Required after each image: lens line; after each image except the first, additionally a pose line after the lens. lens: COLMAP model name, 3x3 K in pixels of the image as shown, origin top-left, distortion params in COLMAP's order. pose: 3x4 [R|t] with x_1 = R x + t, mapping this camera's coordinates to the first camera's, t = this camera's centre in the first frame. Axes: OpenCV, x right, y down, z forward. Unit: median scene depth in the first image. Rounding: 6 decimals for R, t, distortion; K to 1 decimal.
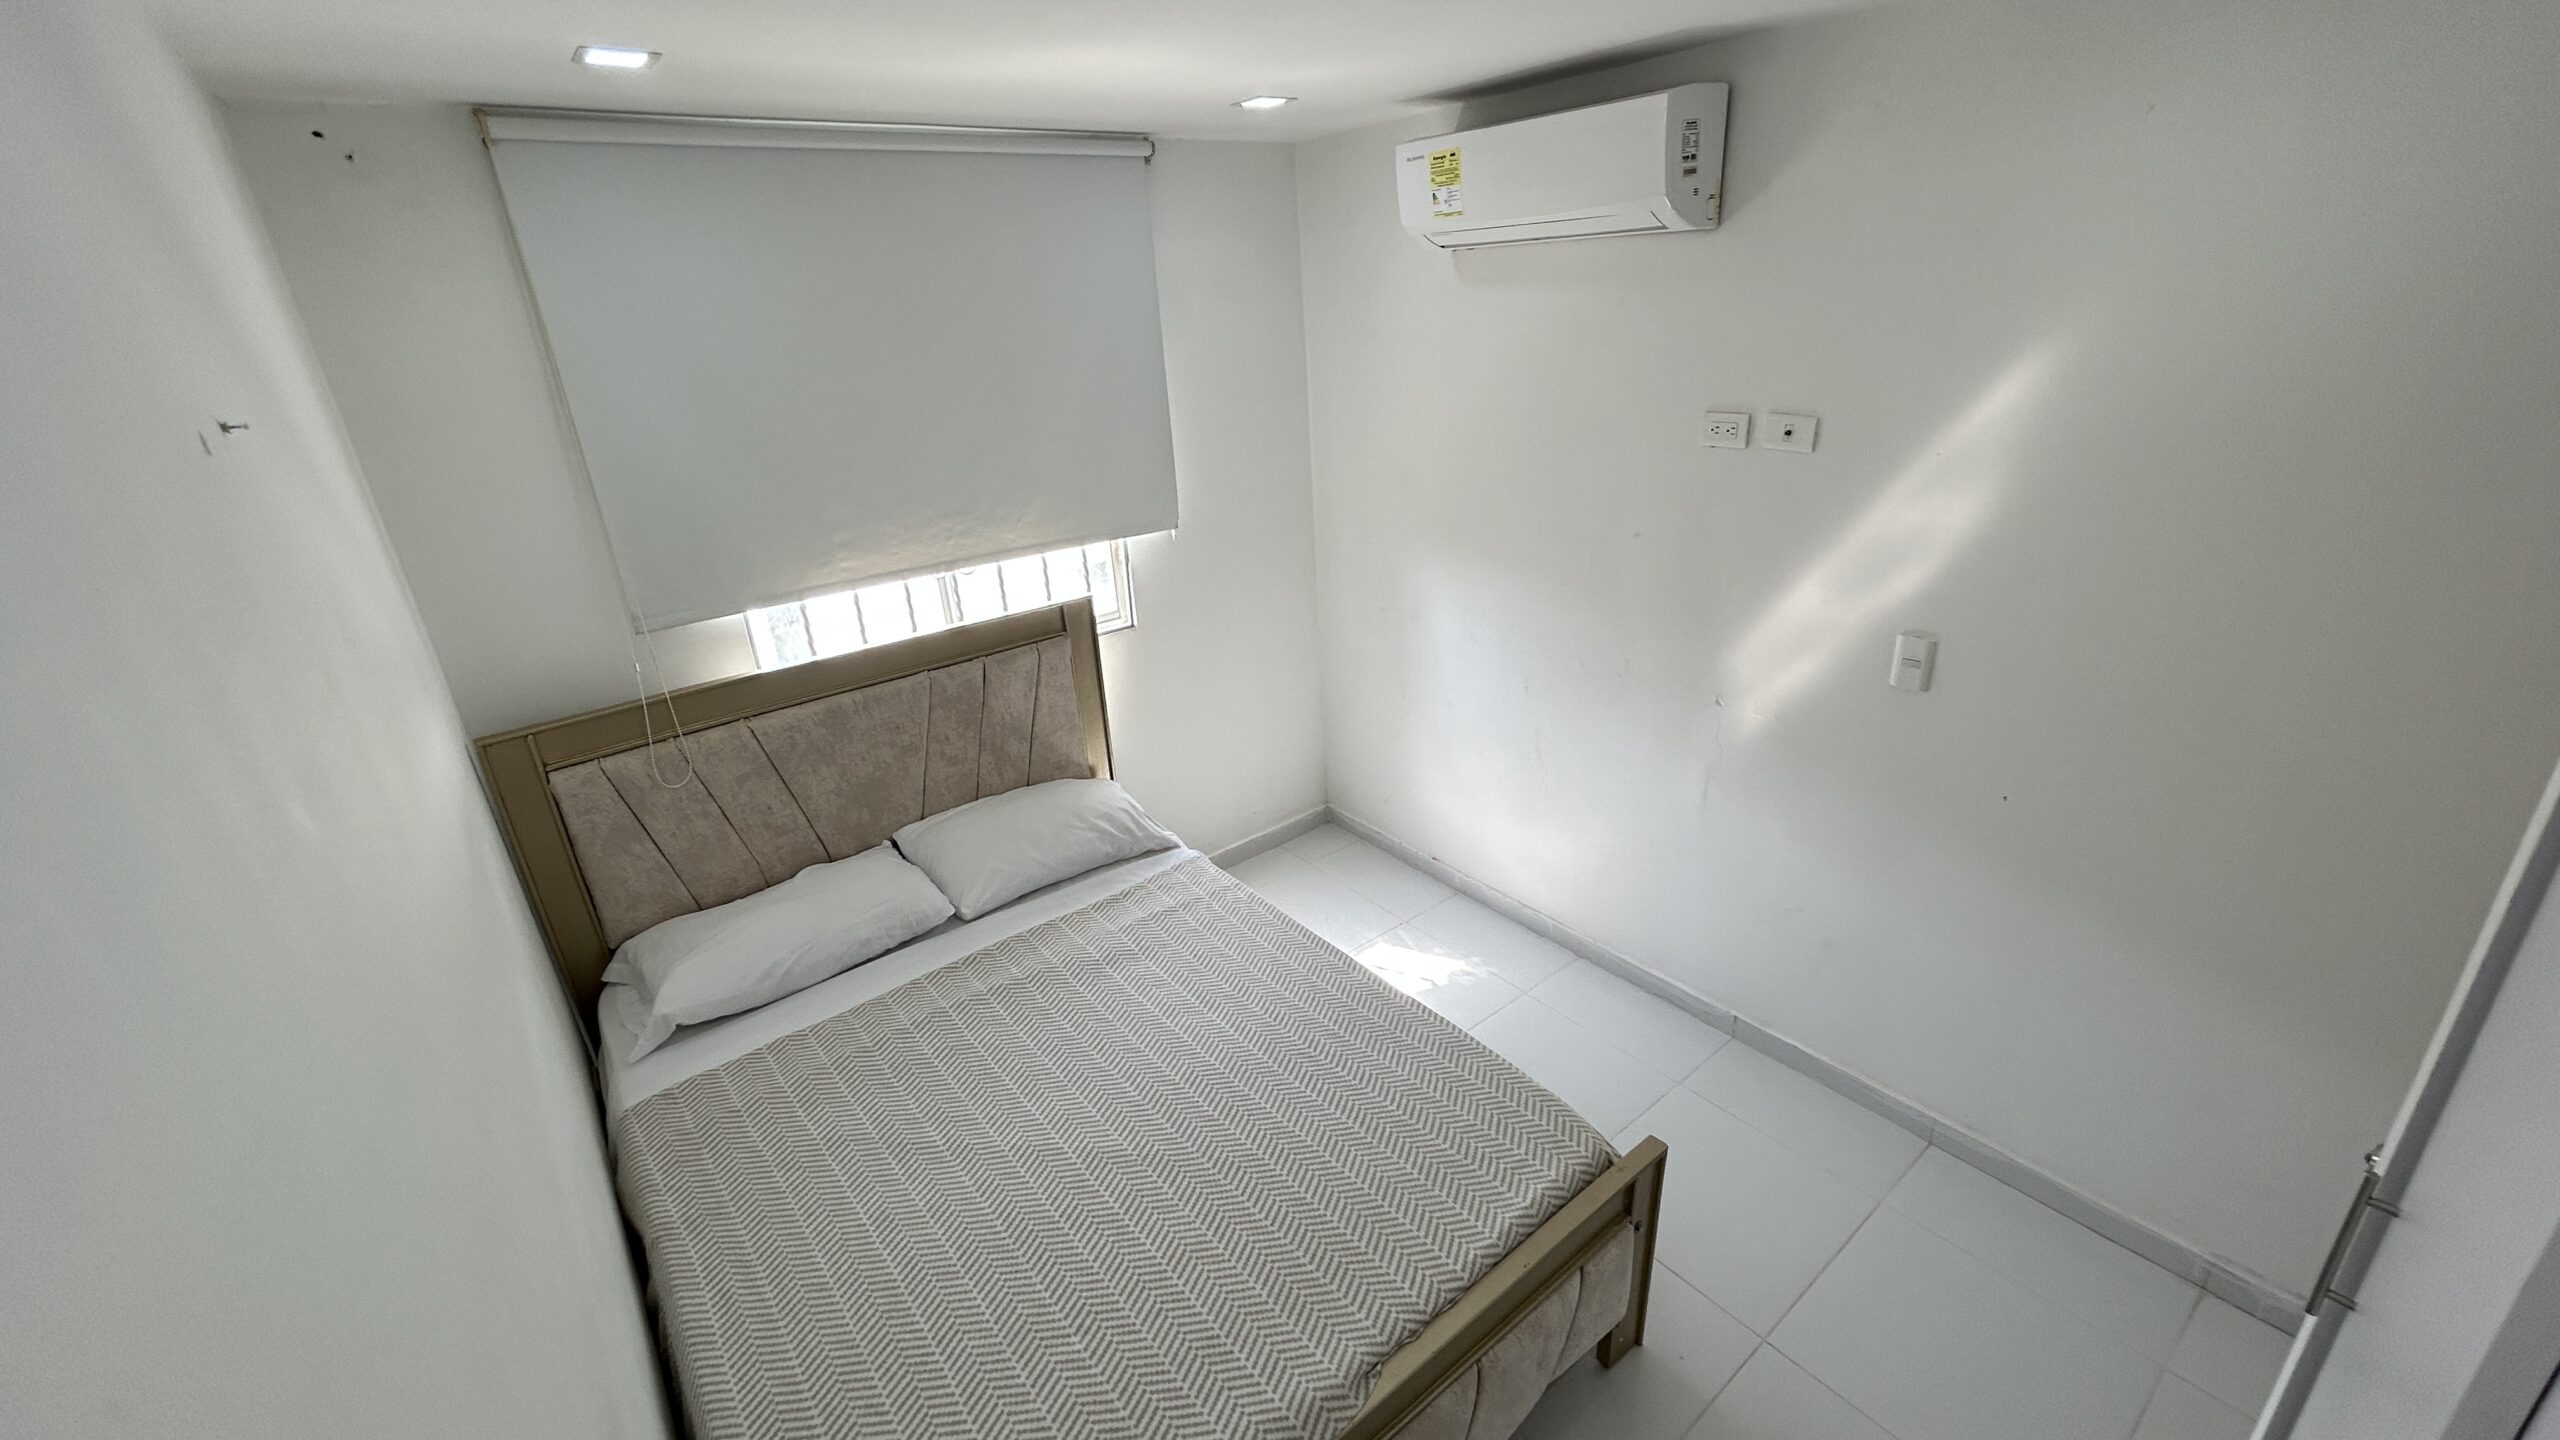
lens RADIAL K [[1027.7, 0, 1281.7], [0, 1027.7, 713.6], [0, 0, 1]] dist [-0.002899, -0.000721]
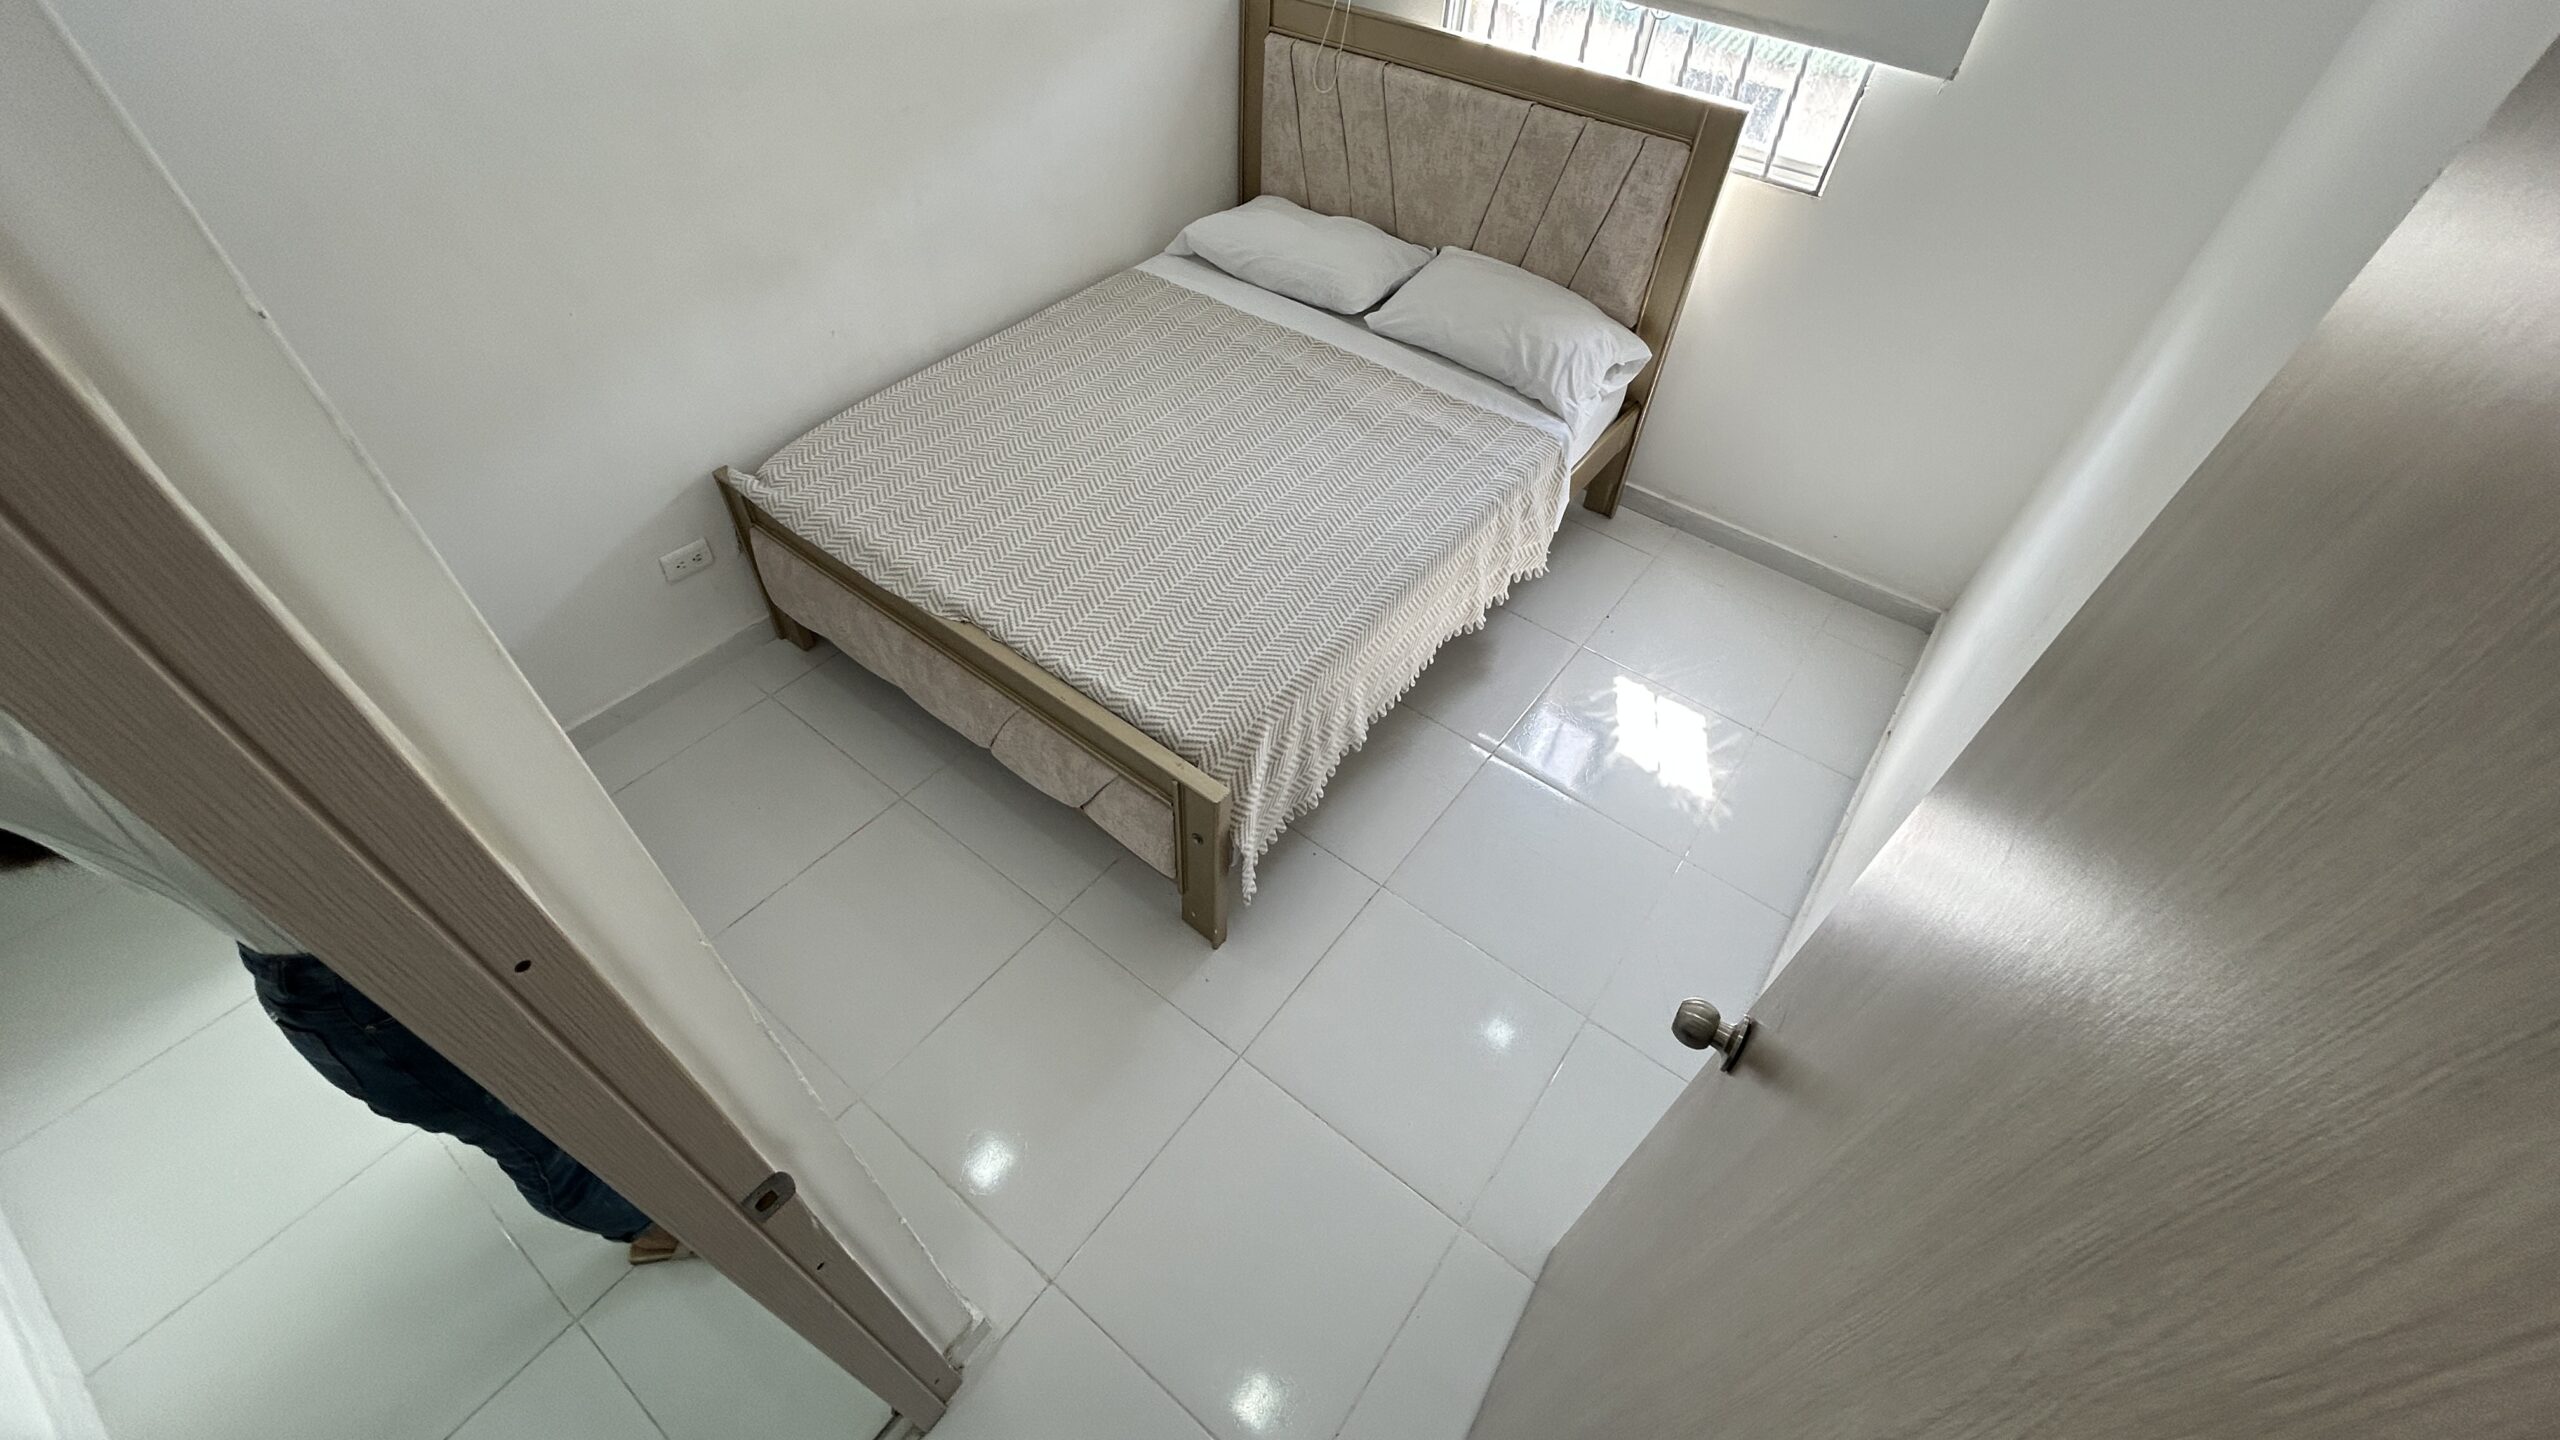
lens RADIAL K [[1027.7, 0, 1281.7], [0, 1027.7, 713.6], [0, 0, 1]] dist [-0.002899, -0.000721]
pose [[0.247132, 0.759855, -0.601287, 0.621903], [-0.423646, 0.642813, 0.638212, -0.190436], [0.871464, 0.097010, 0.480769, 0.395783]]
